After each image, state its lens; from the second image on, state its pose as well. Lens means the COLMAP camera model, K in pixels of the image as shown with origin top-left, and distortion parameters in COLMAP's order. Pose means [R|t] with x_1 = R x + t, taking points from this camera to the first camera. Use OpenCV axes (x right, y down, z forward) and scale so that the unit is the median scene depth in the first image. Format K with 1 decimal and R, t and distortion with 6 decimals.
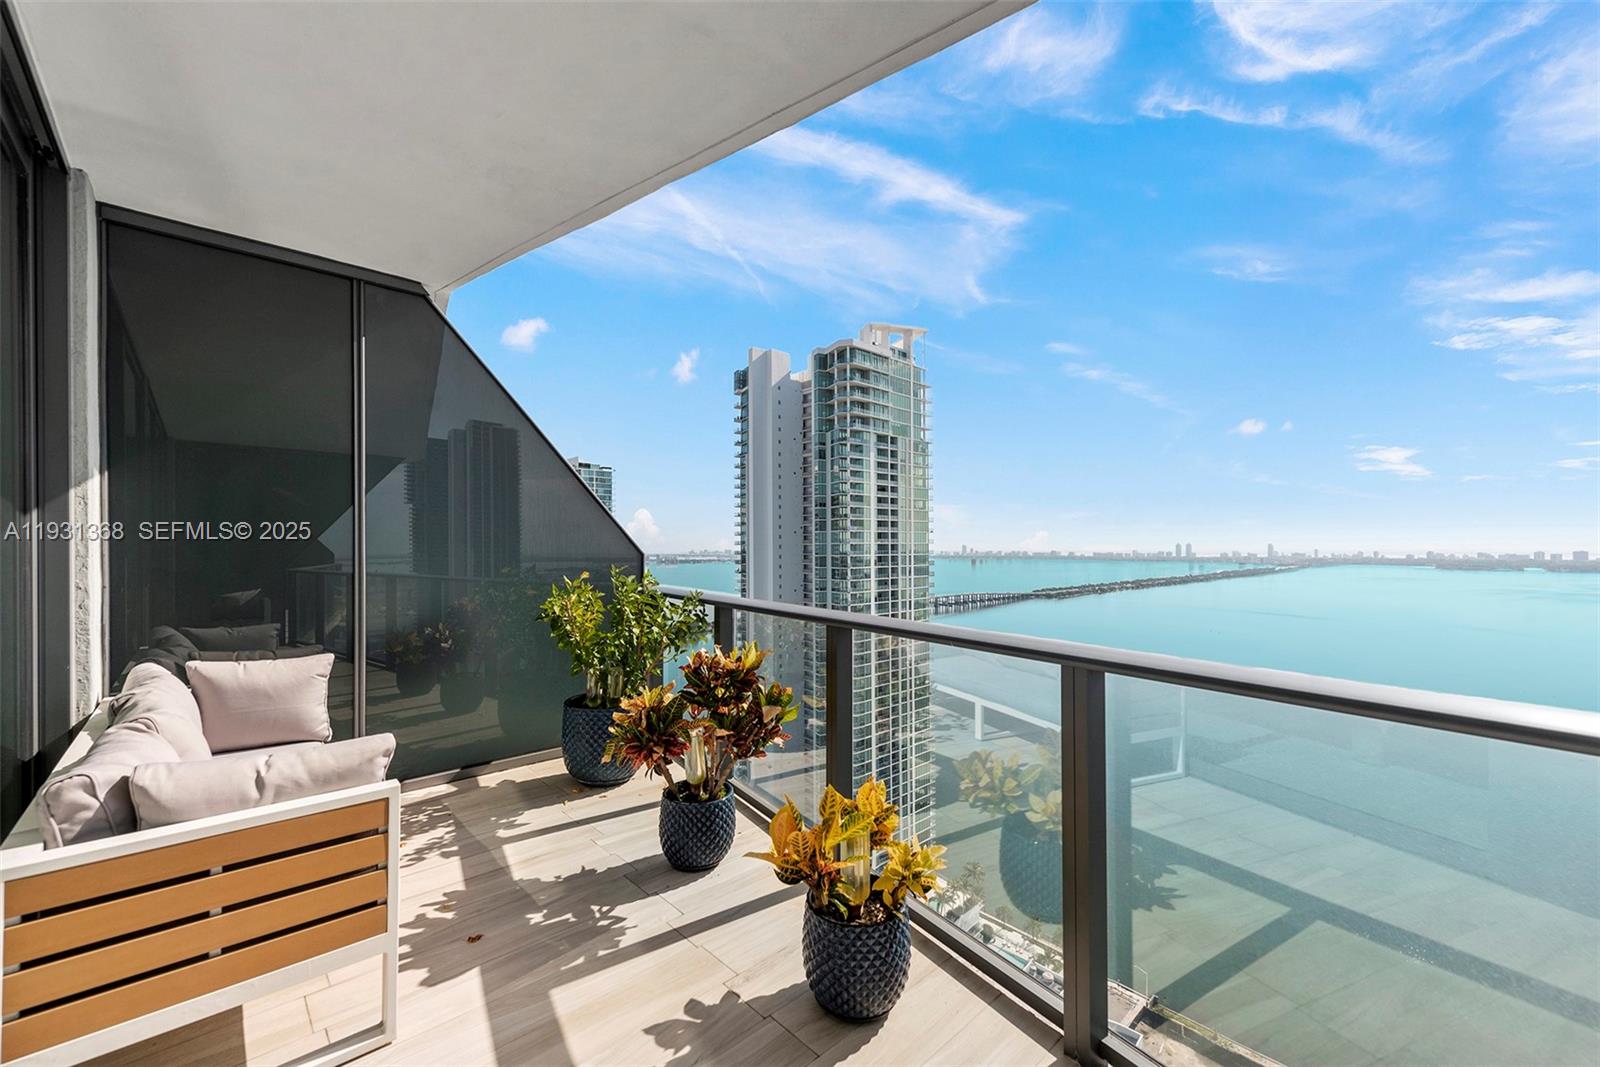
lens RADIAL K [[636.2, 0, 812.9], [0, 636.2, 544.2], [0, 0, 1]] dist [0.009121, -0.002901]
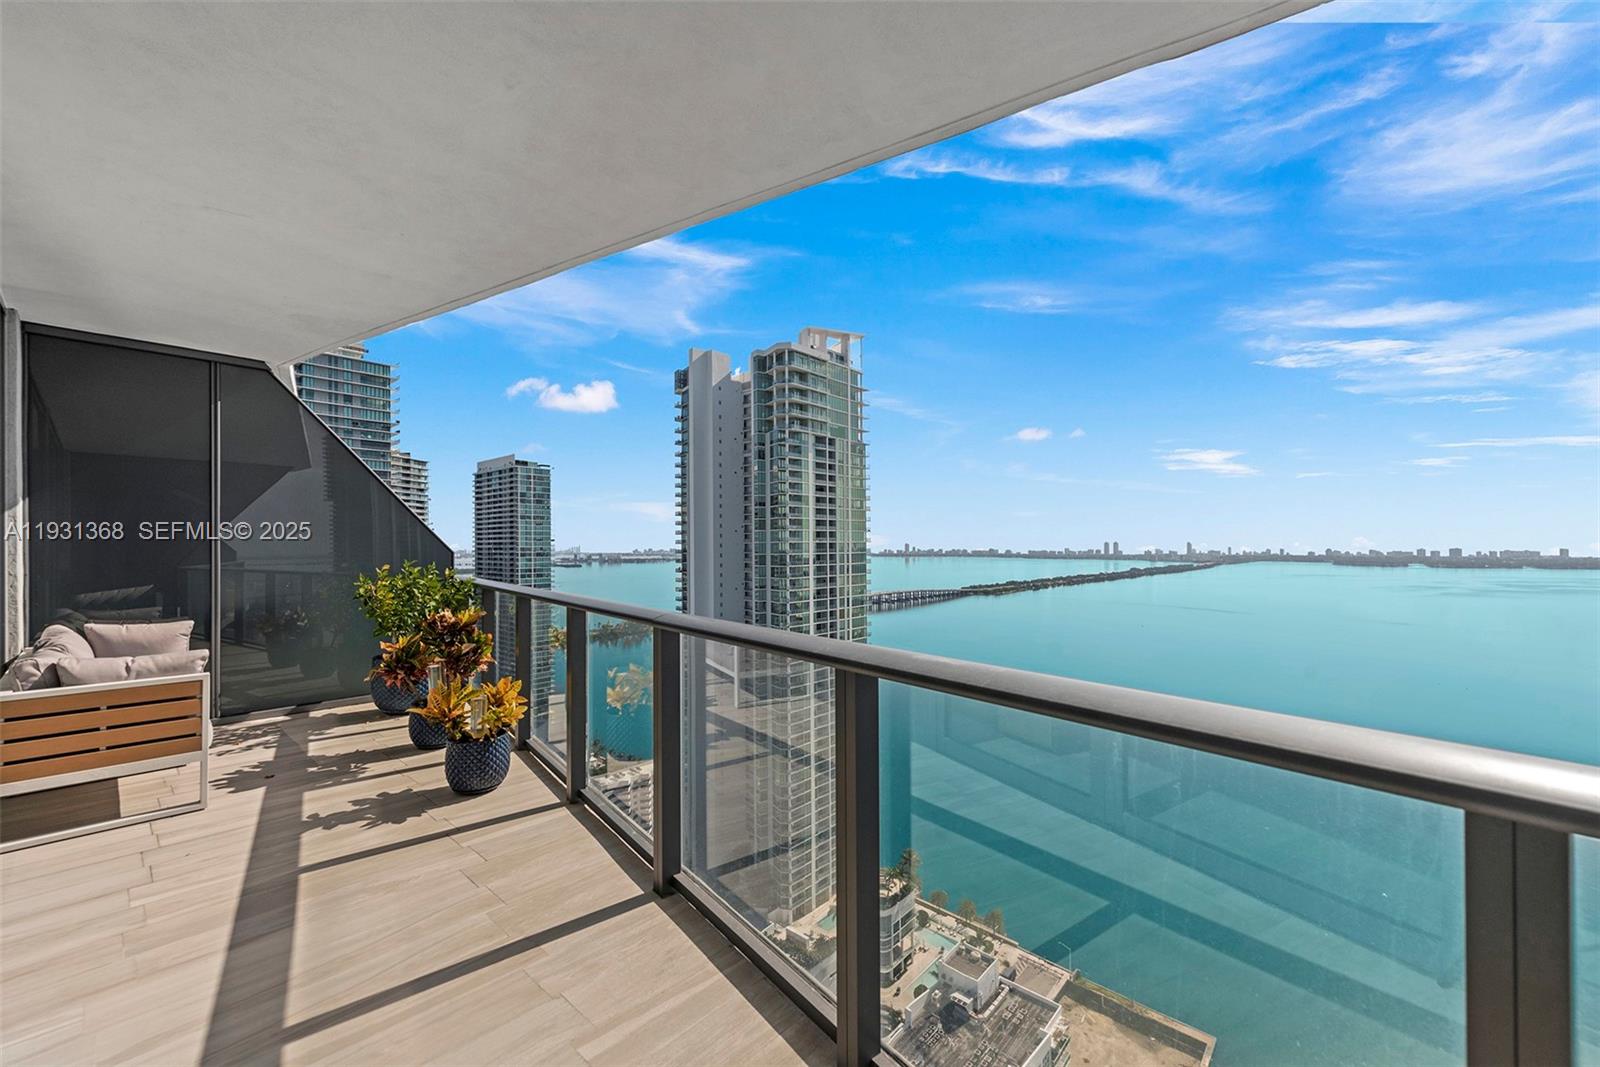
lens RADIAL K [[636.2, 0, 816.0], [0, 636.2, 540.9], [0, 0, 1]] dist [0.009121, -0.002901]
pose [[0.996762, -0.001831, 0.080385, 0.204985], [0.002164, 0.999989, -0.004045, 0.011482], [-0.080377, 0.004206, 0.996756, -0.205262]]
